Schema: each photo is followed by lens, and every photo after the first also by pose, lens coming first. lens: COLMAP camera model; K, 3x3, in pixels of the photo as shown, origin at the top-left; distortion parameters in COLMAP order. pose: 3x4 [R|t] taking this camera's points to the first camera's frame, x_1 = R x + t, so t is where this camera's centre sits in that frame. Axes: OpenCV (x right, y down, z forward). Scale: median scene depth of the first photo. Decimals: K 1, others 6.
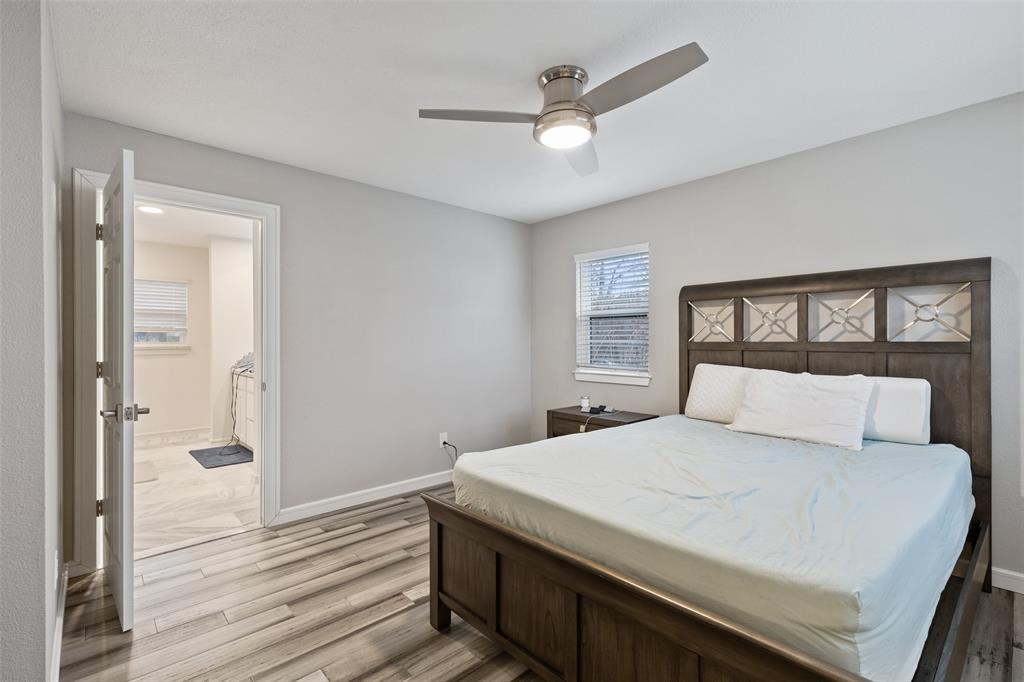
lens RADIAL K [[466.0, 0, 513.3], [0, 466.0, 340.9], [0, 0, 1]] dist [0.006159, -0.000282]
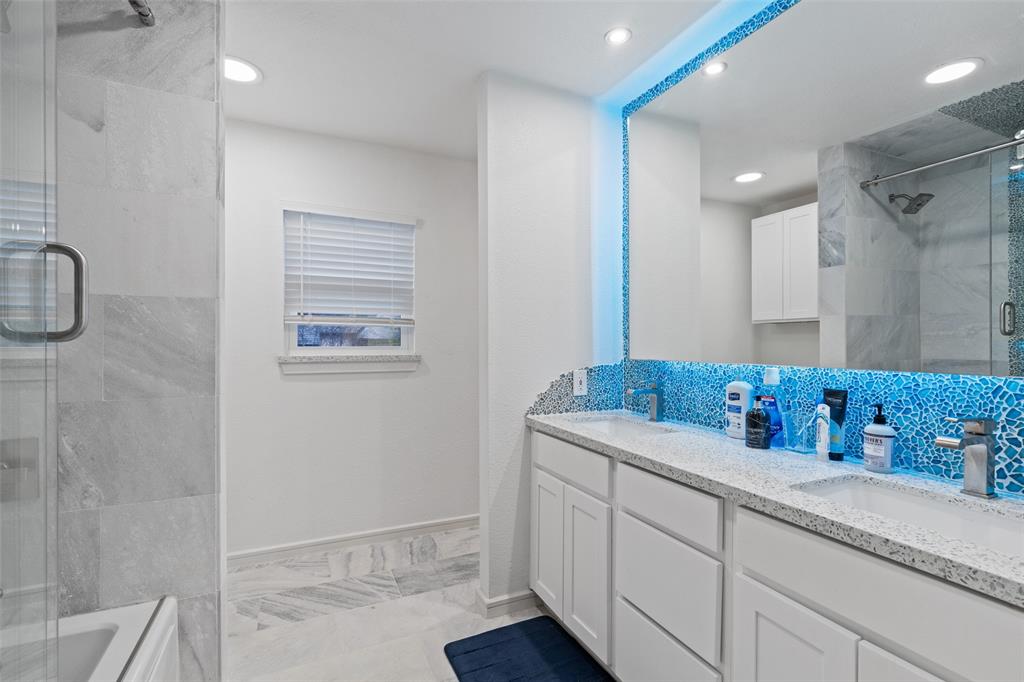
lens RADIAL K [[466.0, 0, 511.4], [0, 466.0, 342.1], [0, 0, 1]] dist [0.006159, -0.000282]
pose [[0.951753, 0.008791, -0.306740, -0.456112], [-0.012405, 0.999875, -0.009835, 0.001697], [0.306616, 0.013166, 0.951742, 0.574423]]
